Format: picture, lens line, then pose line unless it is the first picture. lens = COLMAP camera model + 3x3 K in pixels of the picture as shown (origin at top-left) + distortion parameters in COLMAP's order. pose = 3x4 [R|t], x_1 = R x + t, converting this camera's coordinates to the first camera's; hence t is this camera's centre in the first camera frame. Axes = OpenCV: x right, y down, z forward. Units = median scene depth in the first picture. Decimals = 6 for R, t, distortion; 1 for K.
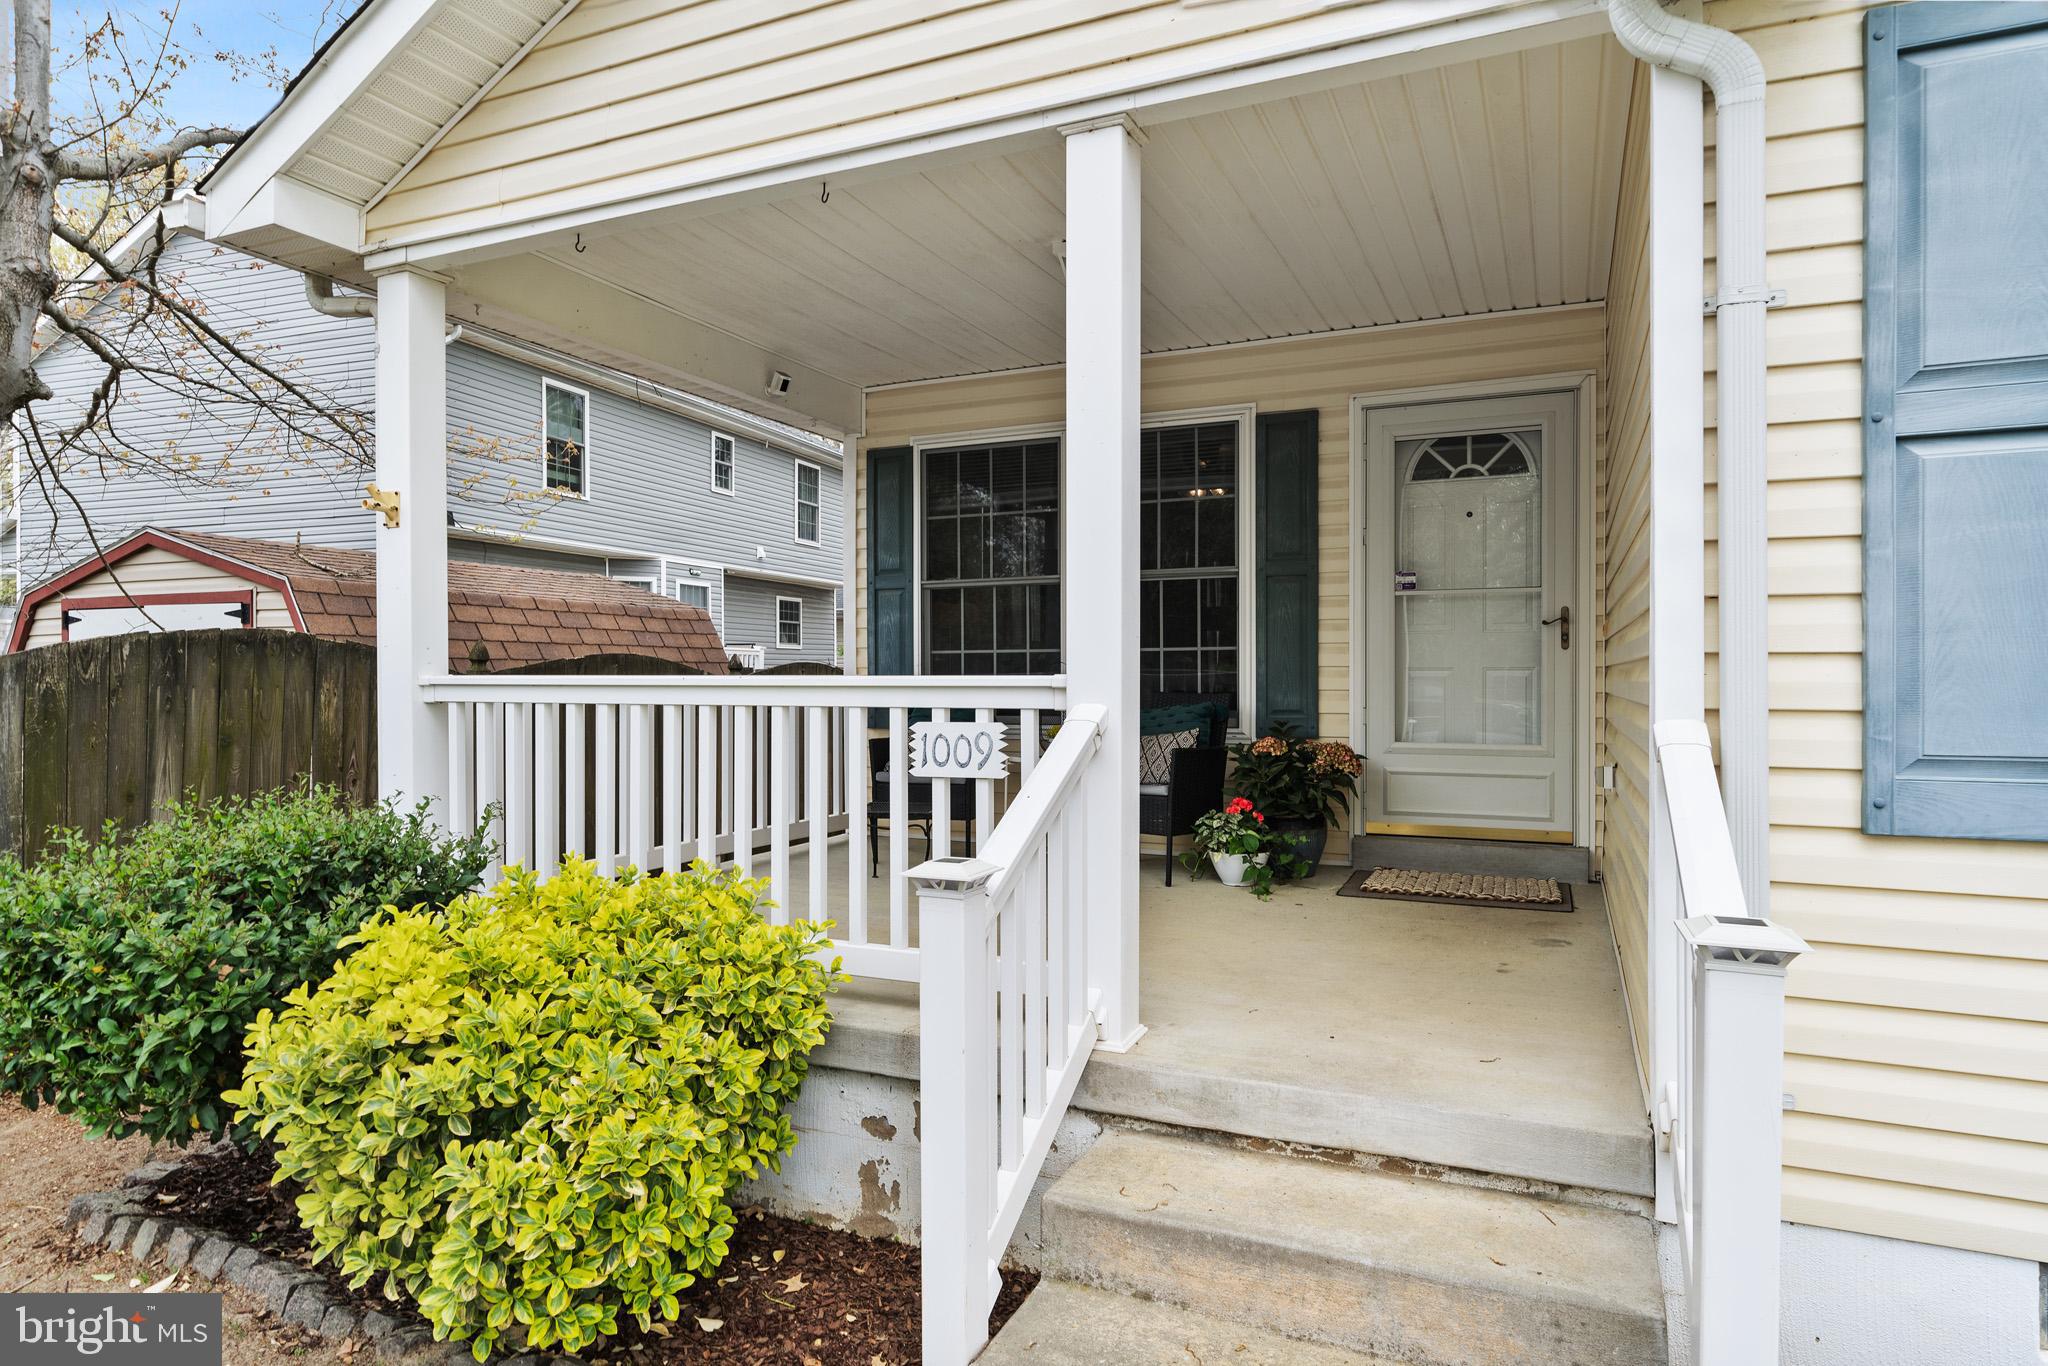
lens RADIAL K [[1171.6, 0, 1024.0], [0, 1171.6, 683.0], [0, 0, 1]] dist [0.024918, -0.000028]
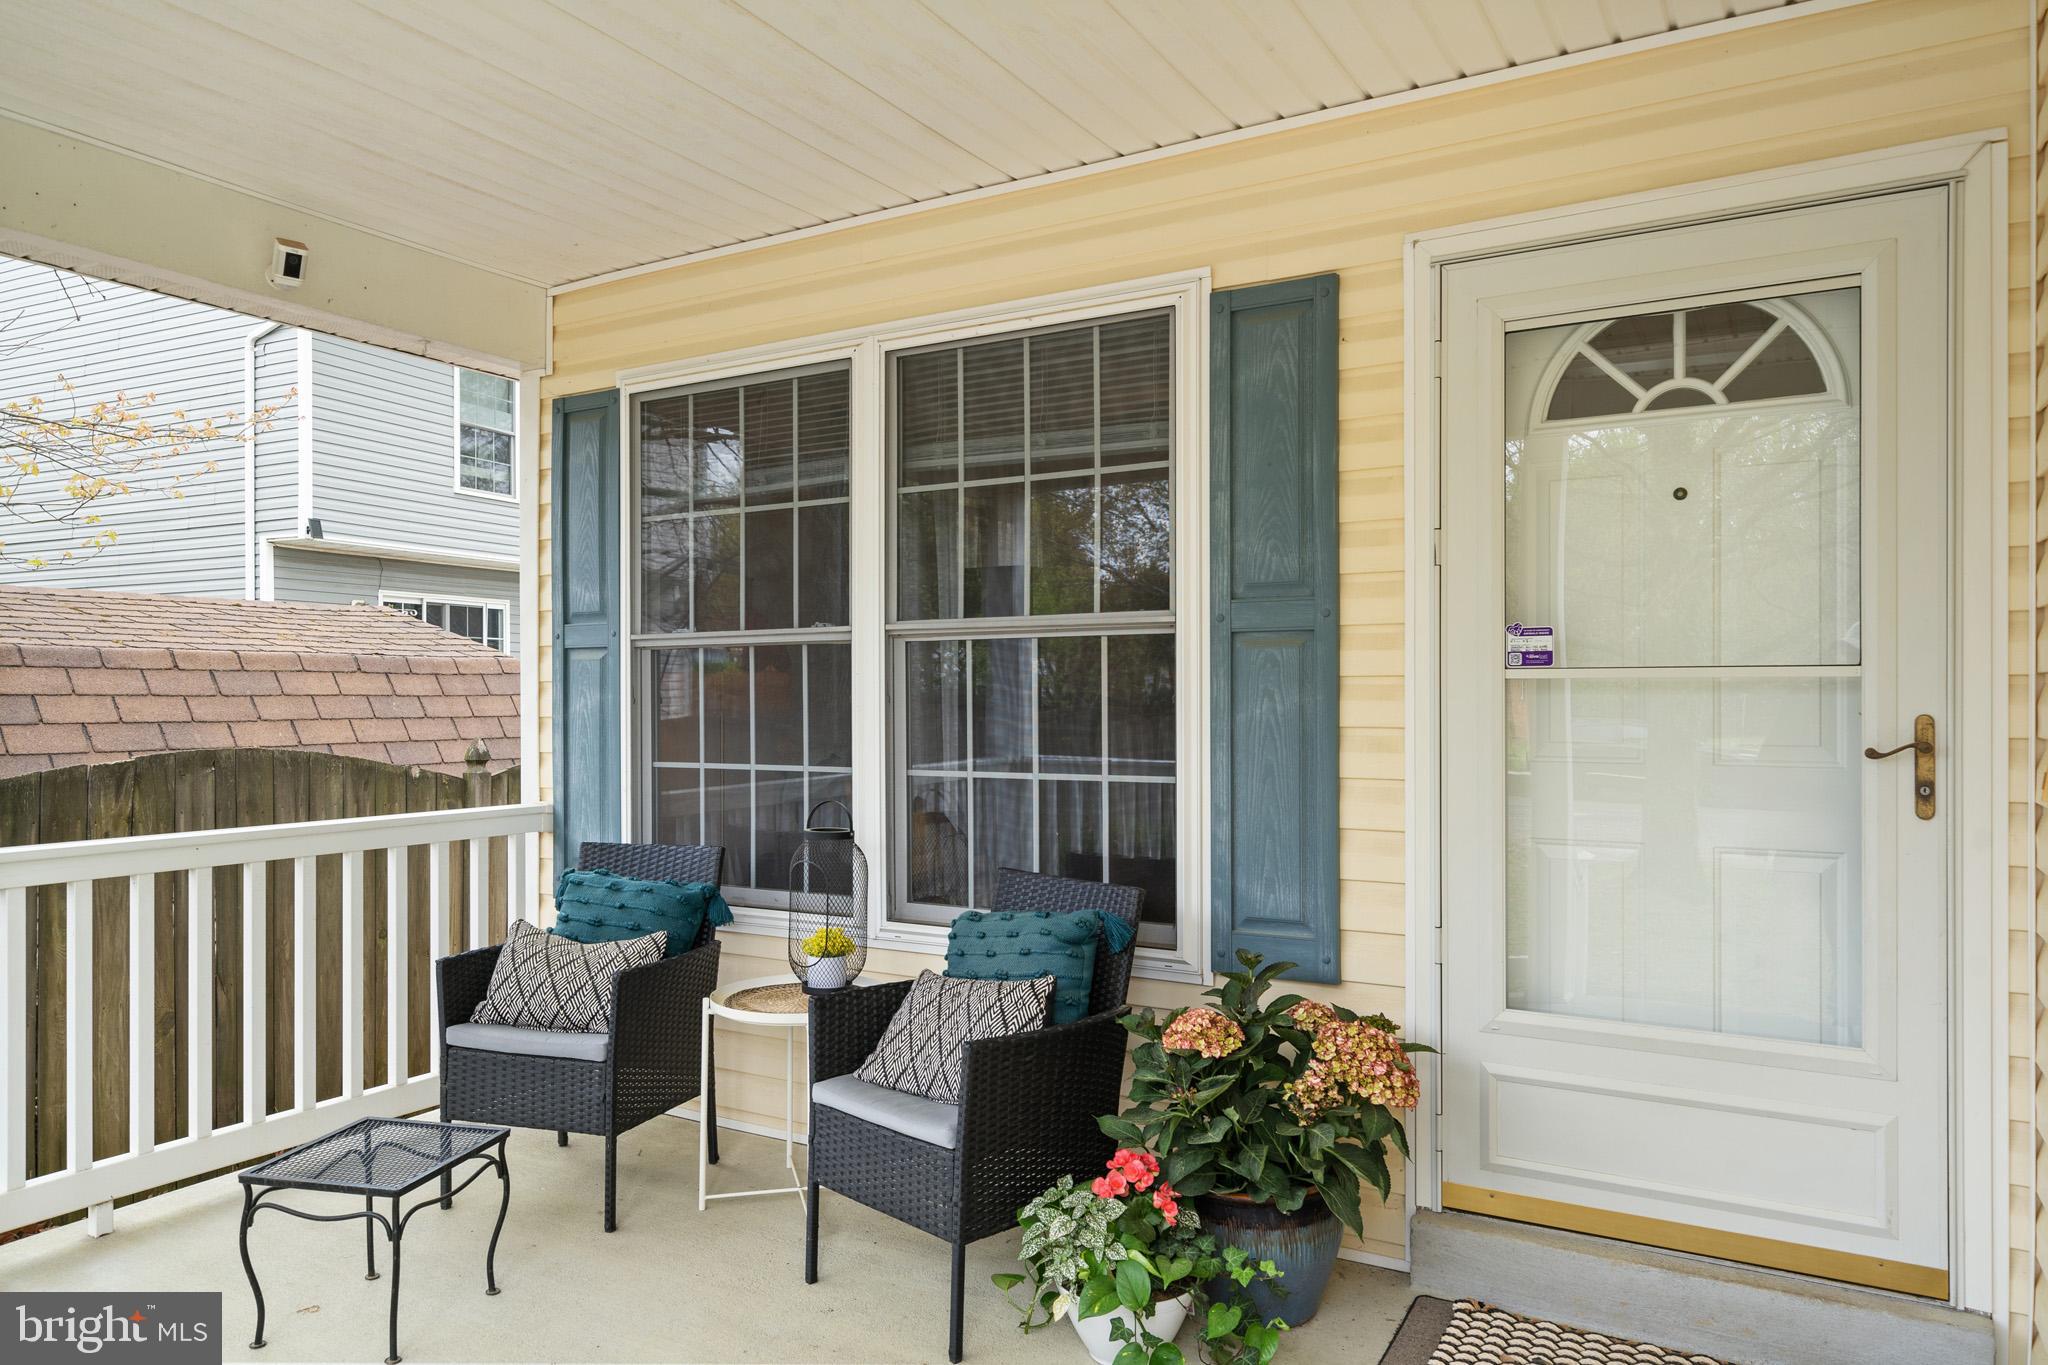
lens RADIAL K [[1346.1, 0, 1015.3], [0, 1346.1, 705.1], [0, 0, 1]] dist [0.020759, -0.002183]
pose [[0.994746, -0.000402, -0.102369, 0.180255], [0.000256, 0.999999, -0.001434, -0.062668], [0.102370, 0.001400, 0.994745, 0.463997]]
